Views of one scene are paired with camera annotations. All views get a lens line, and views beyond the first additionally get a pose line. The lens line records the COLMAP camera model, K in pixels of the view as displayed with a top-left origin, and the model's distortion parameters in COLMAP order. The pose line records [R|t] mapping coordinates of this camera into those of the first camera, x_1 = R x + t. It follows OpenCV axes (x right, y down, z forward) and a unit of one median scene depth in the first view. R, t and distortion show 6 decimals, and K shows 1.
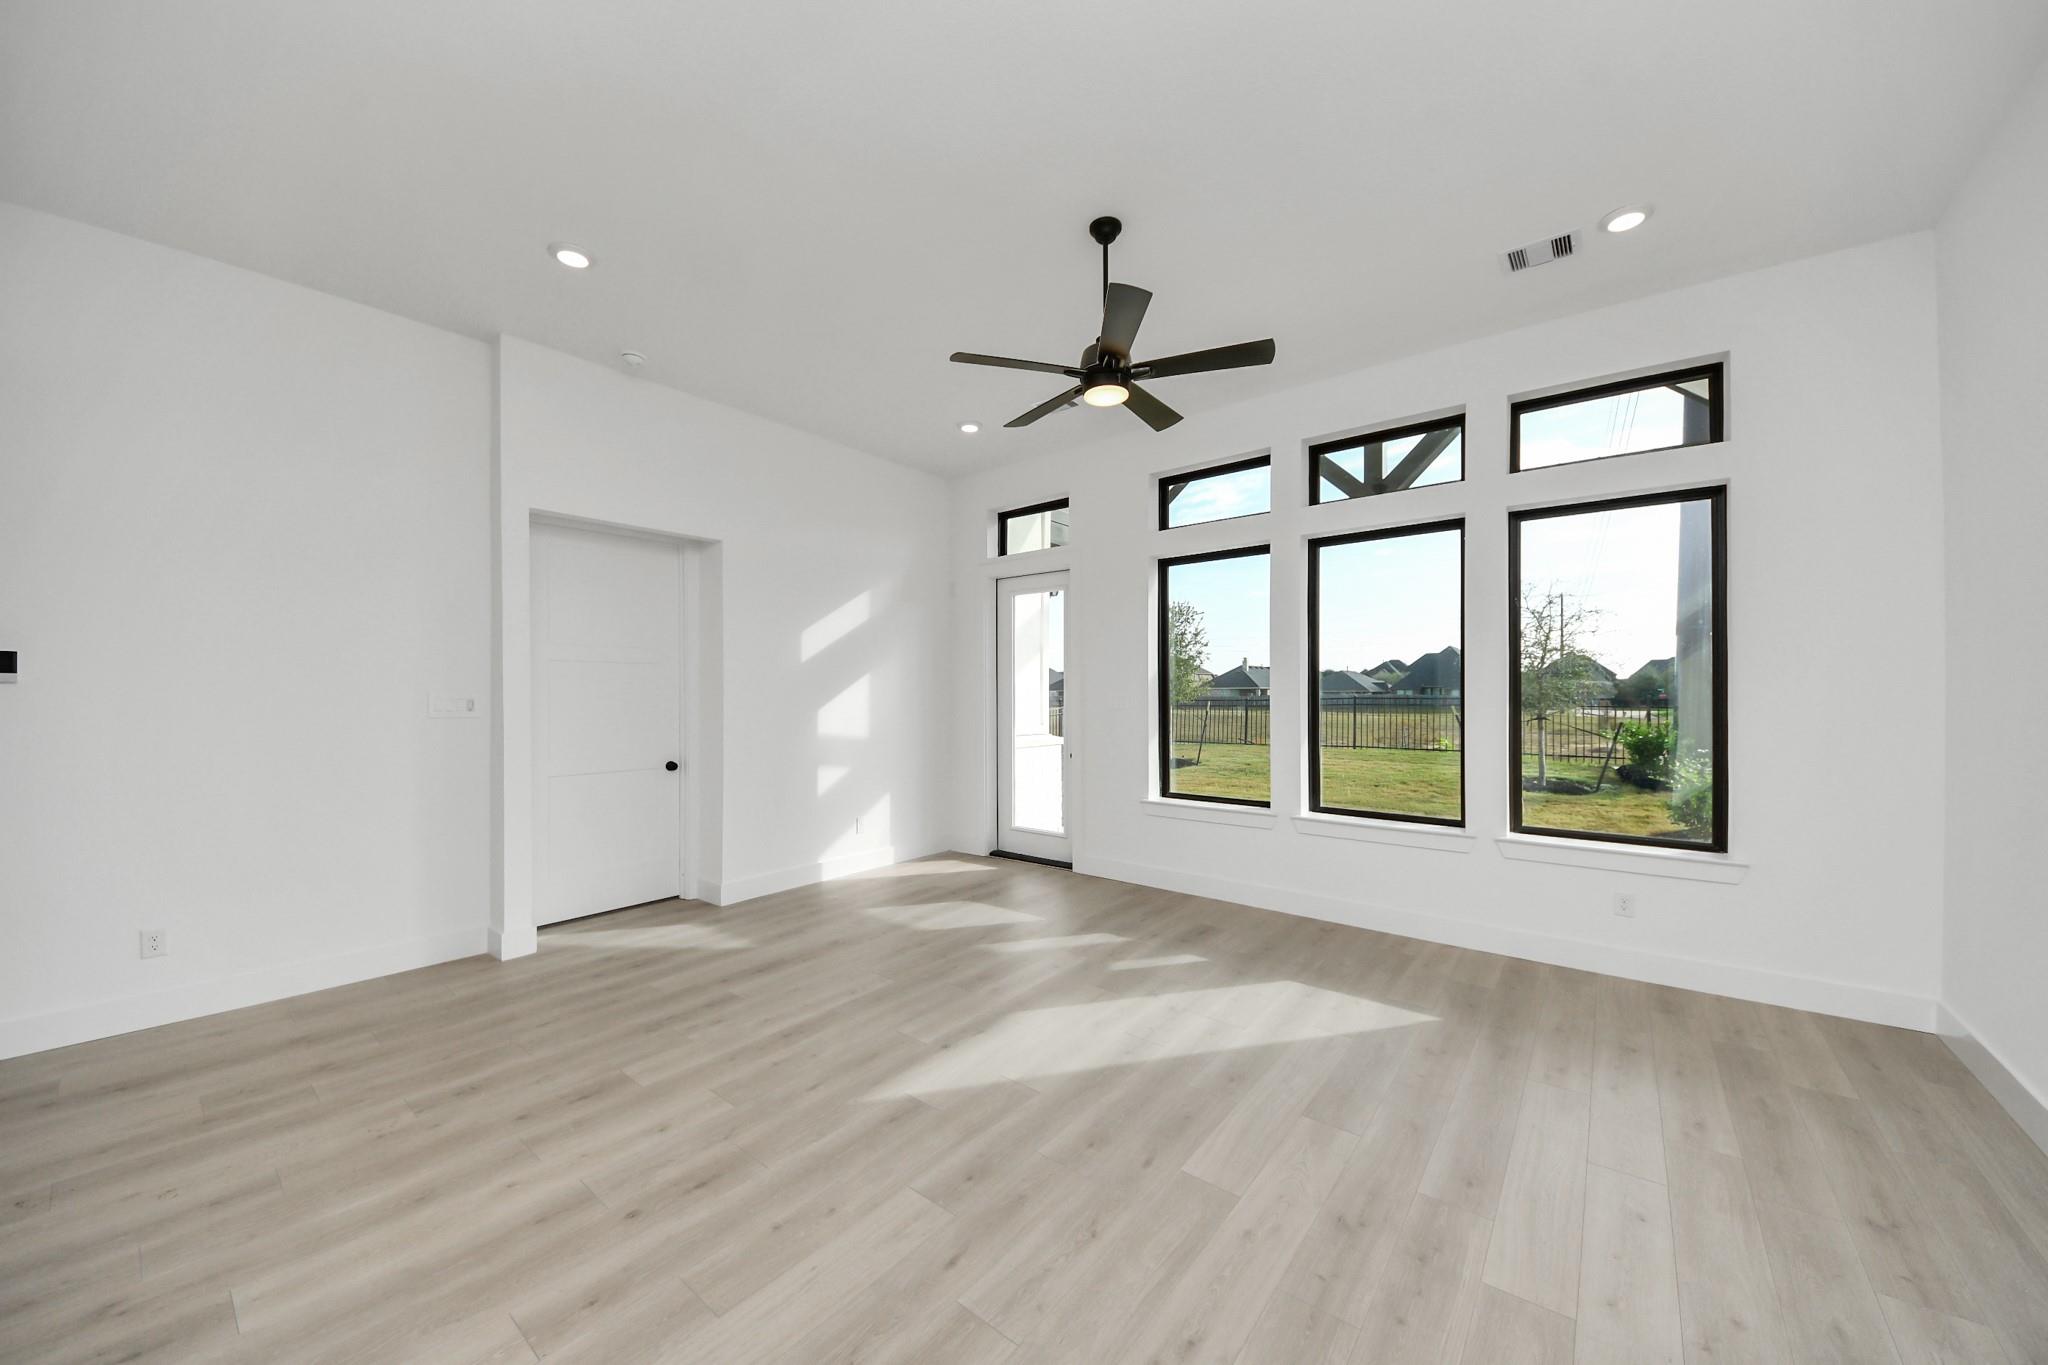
lens RADIAL K [[722.8, 0, 1019.5], [0, 722.8, 692.1], [0, 0, 1]] dist [0.034301, -0.021487]
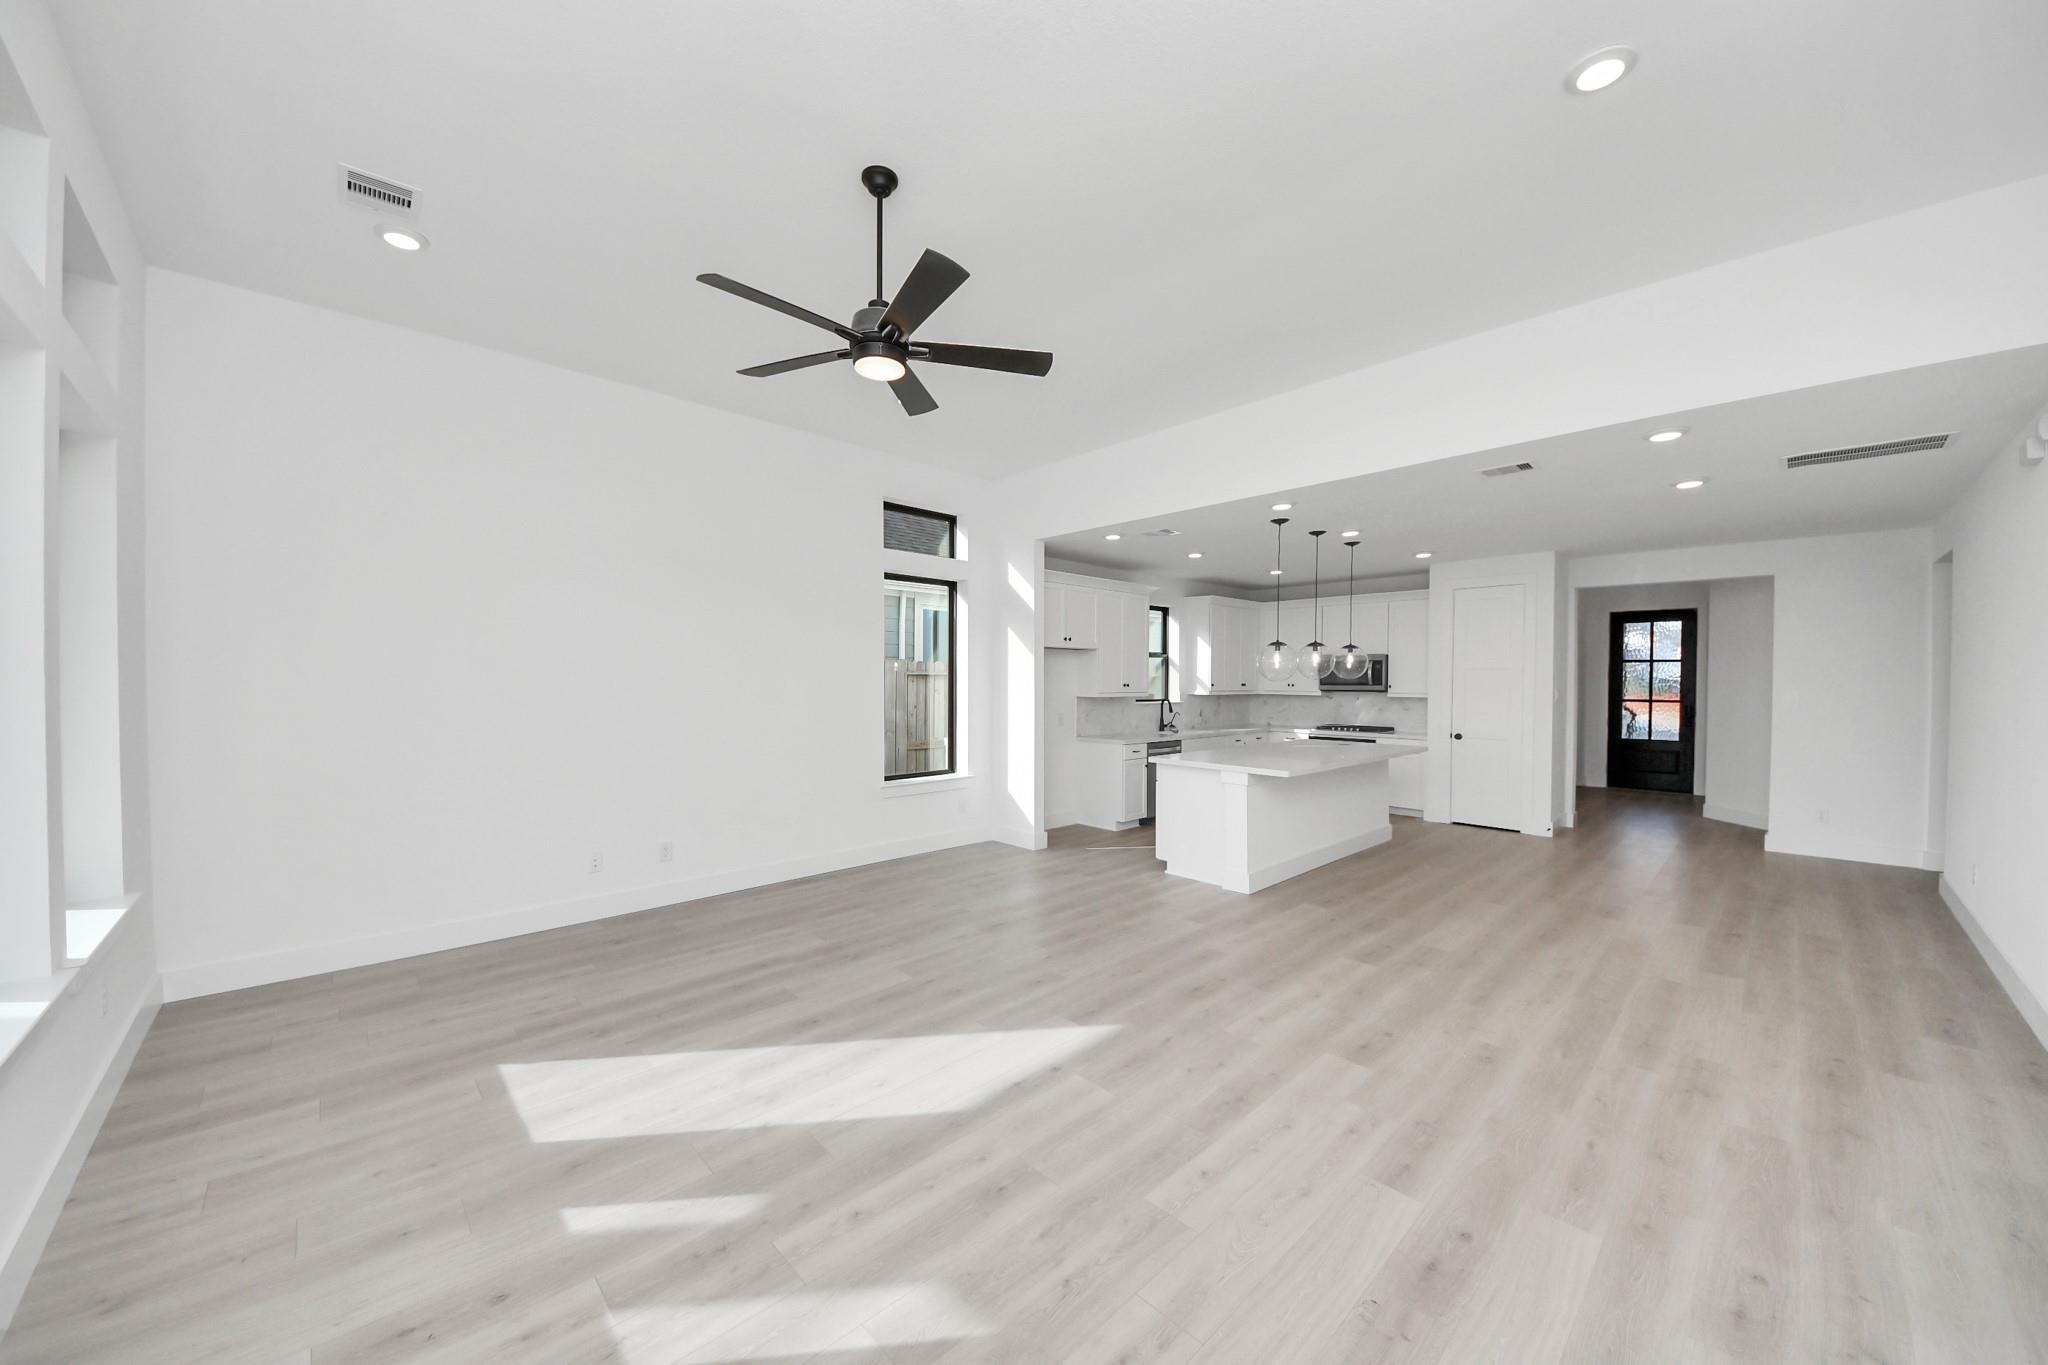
lens RADIAL K [[722.8, 0, 1019.5], [0, 722.8, 692.1], [0, 0, 1]] dist [0.034301, -0.021487]
pose [[-0.991325, -0.004240, 0.131367, -0.151985], [-0.002106, 0.999864, 0.016379, -0.020882], [-0.131418, 0.015960, -0.991199, 1.661201]]
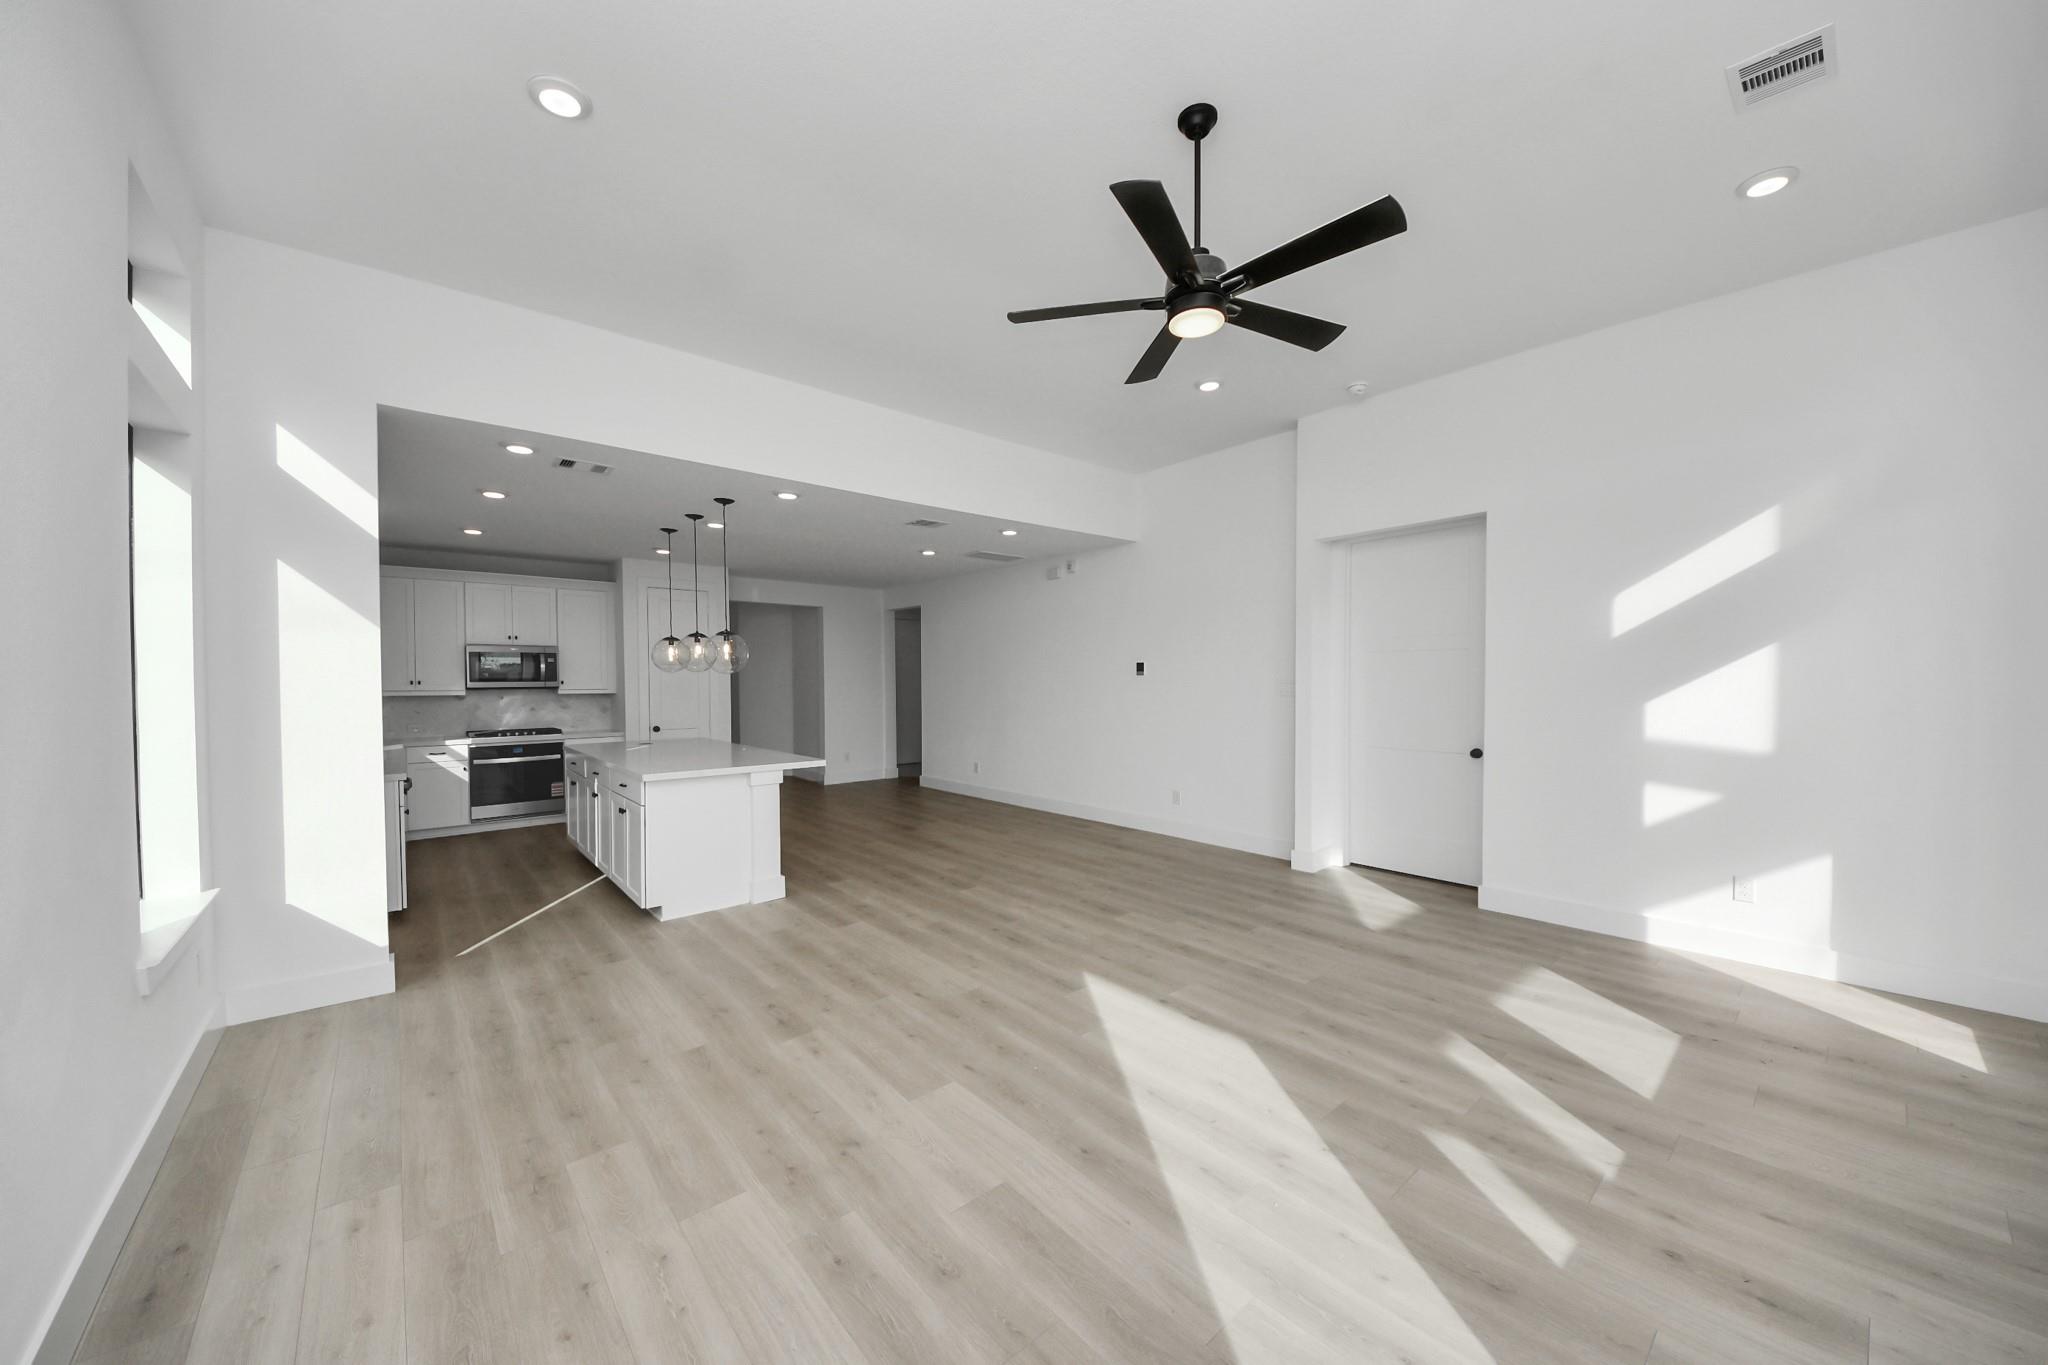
lens RADIAL K [[722.8, 0, 1019.5], [0, 722.8, 692.1], [0, 0, 1]] dist [0.034301, -0.021487]
pose [[-0.184627, 0.019111, -0.982623, 0.865372], [0.007161, 0.999811, 0.018100, -0.003048], [0.982783, -0.003695, -0.184729, 0.845070]]
